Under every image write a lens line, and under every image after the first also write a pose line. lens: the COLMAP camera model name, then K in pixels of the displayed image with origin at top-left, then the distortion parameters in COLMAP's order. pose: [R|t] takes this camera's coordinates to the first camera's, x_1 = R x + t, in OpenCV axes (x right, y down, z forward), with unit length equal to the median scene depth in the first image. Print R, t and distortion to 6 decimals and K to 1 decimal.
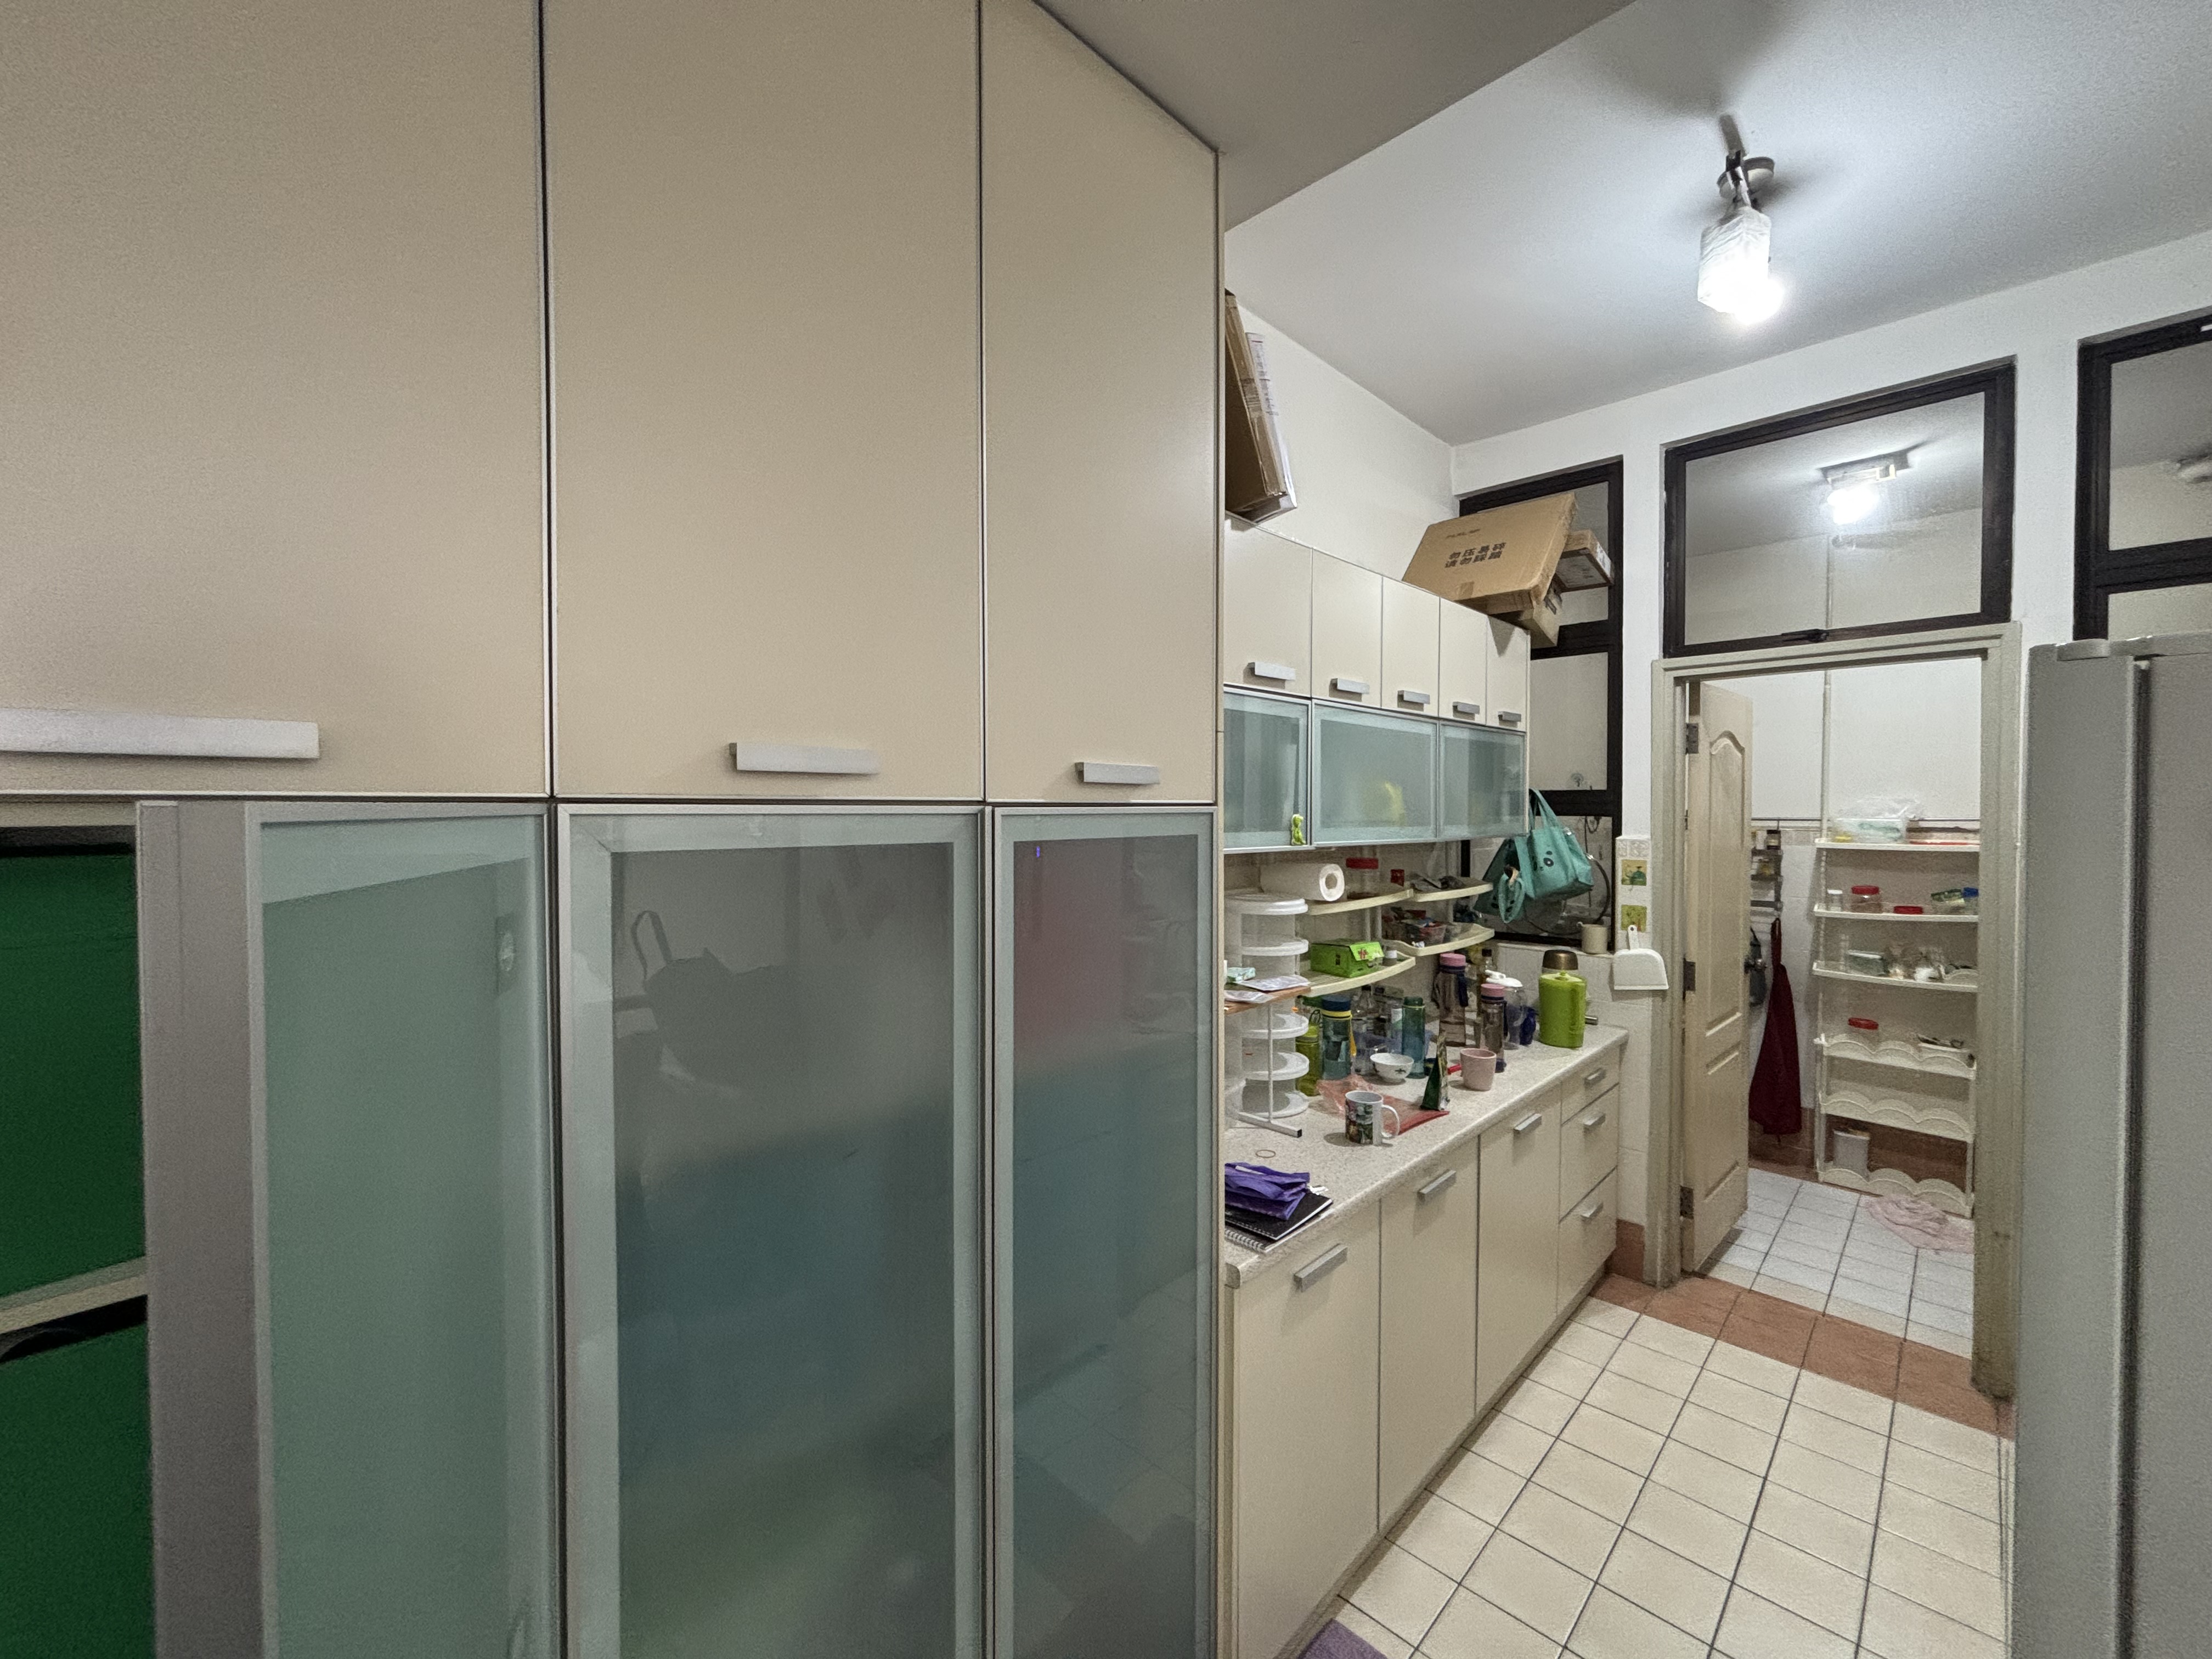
lens RADIAL K [[895.1, 0, 1106.4], [0, 895.1, 825.2], [0, 0, 1]] dist [0.002176, 0.000302]
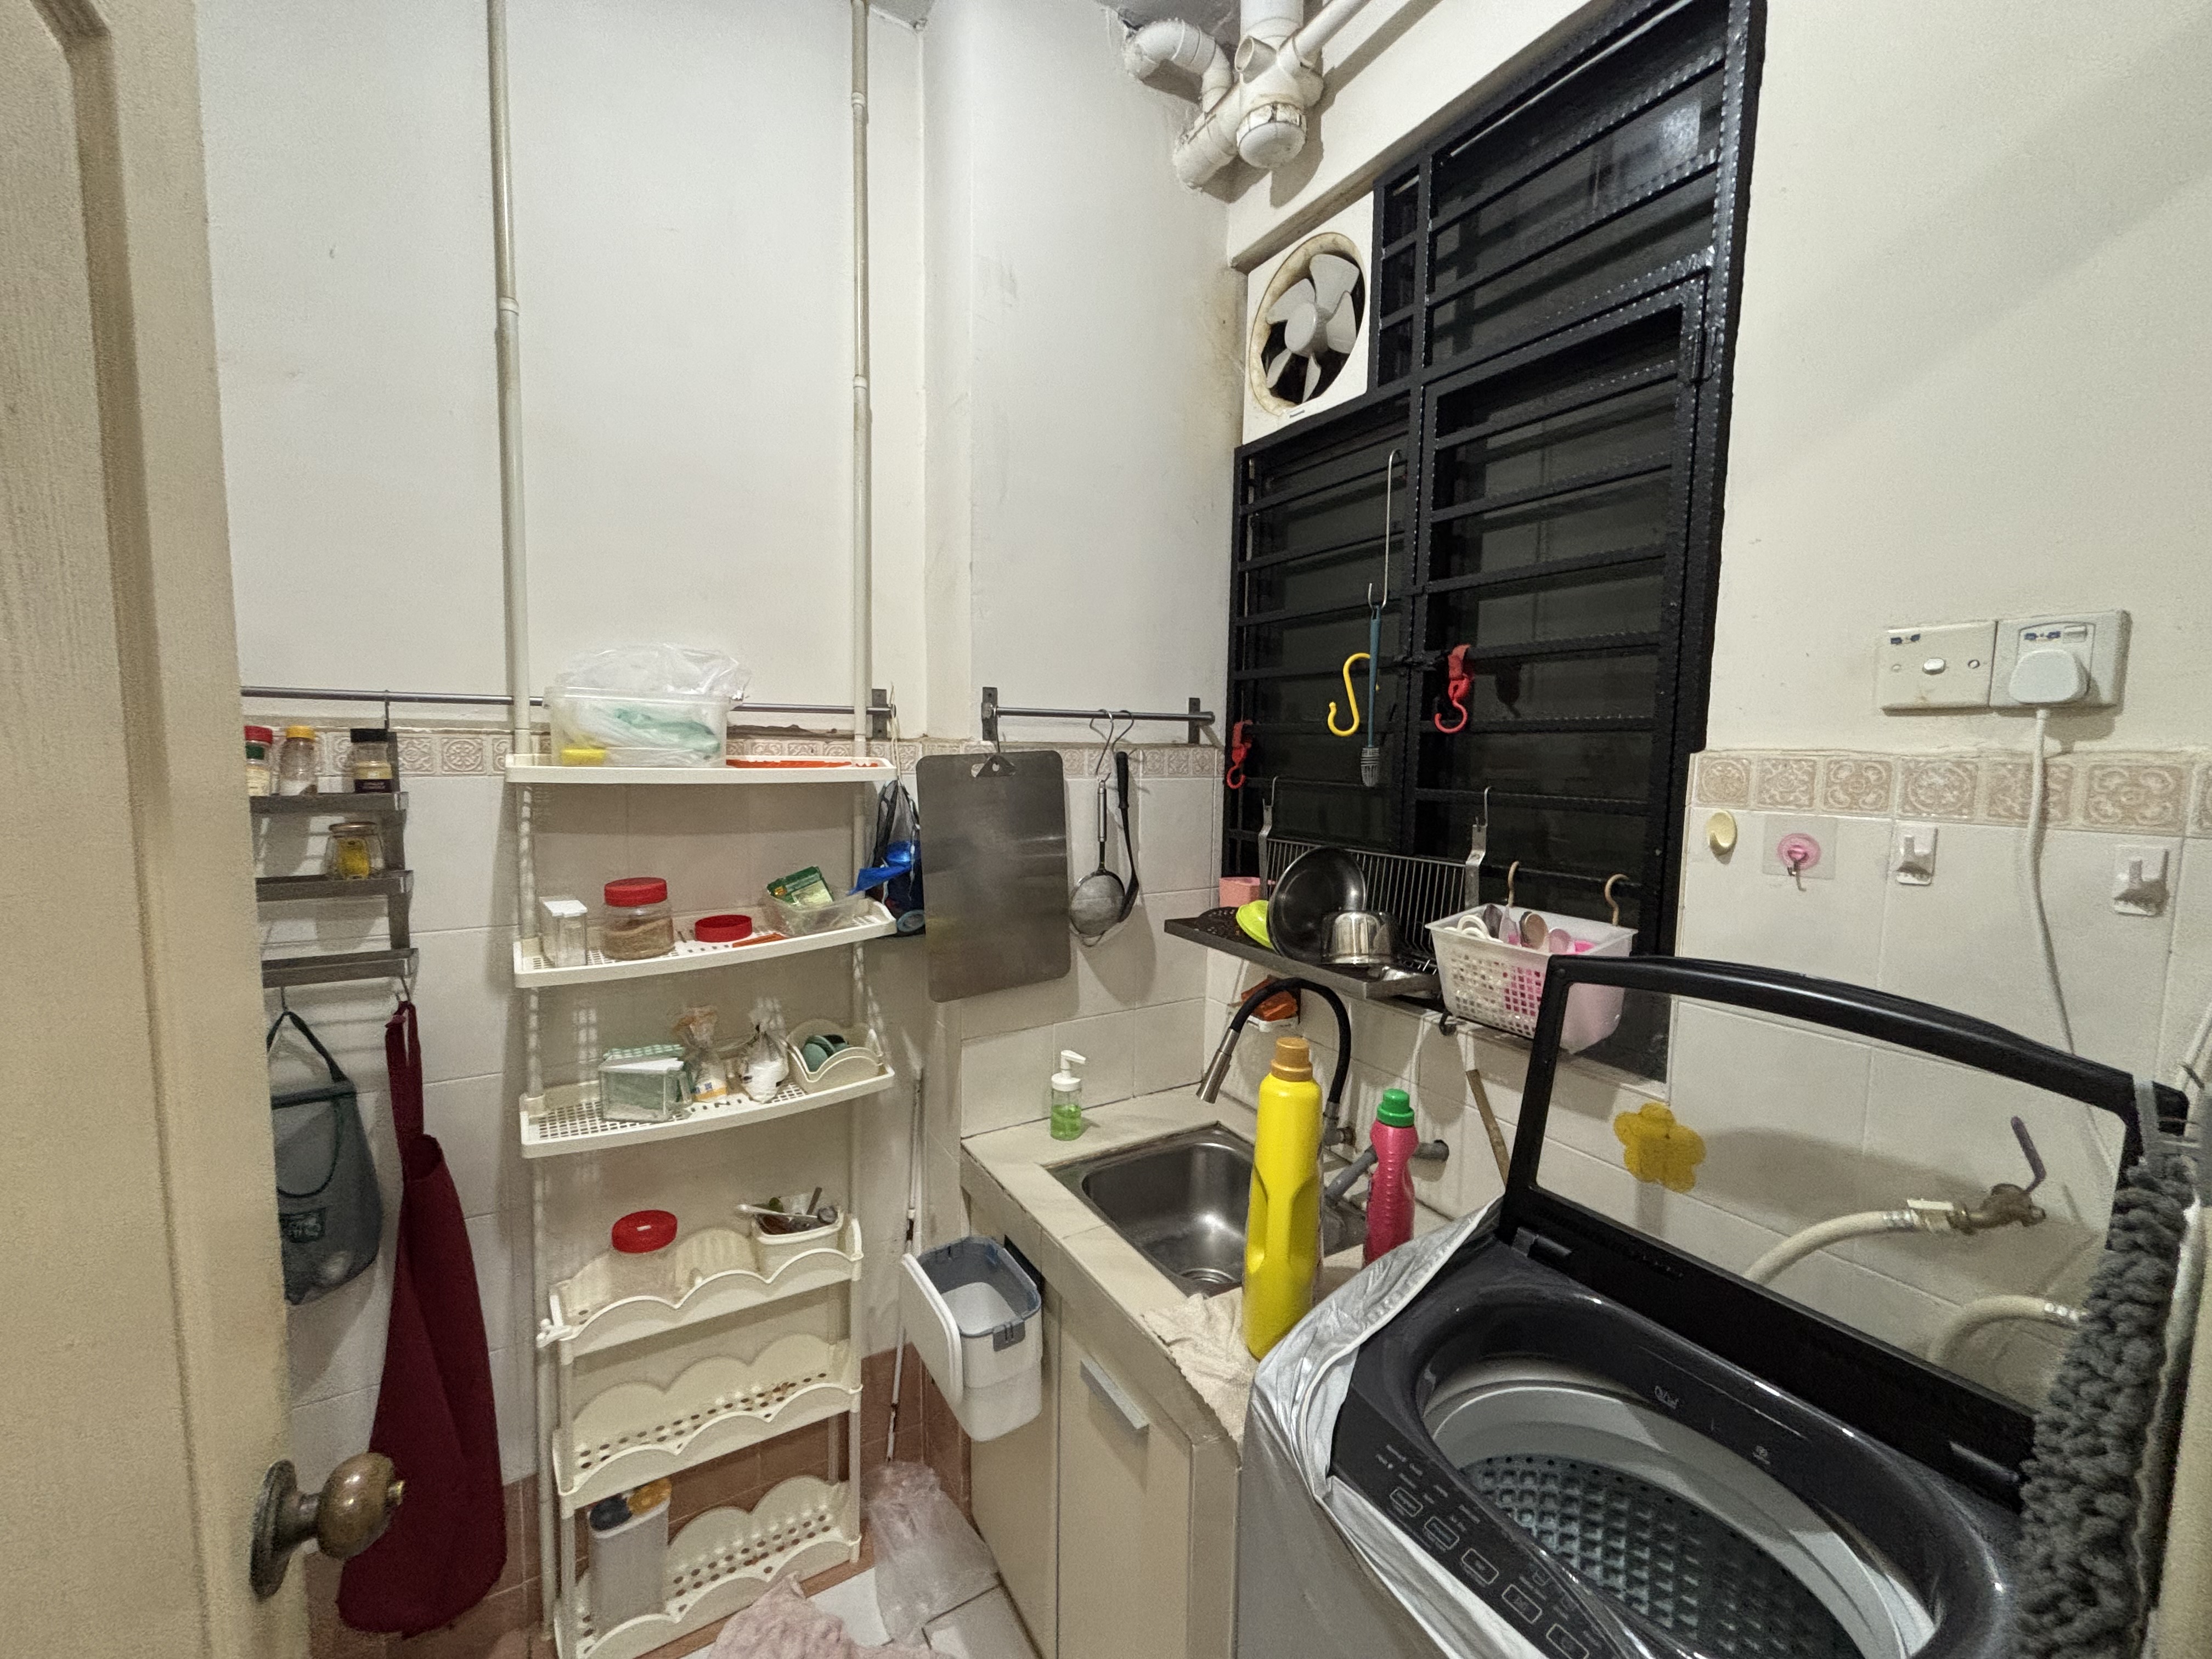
lens RADIAL K [[895.1, 0, 1106.2], [0, 895.1, 826.2], [0, 0, 1]] dist [0.002176, 0.000302]
pose [[0.273507, -0.079216, 0.958603, 0.530803], [0.000834, 0.996622, 0.082119, 0.014019], [-0.961870, -0.021660, 0.272649, 0.692094]]
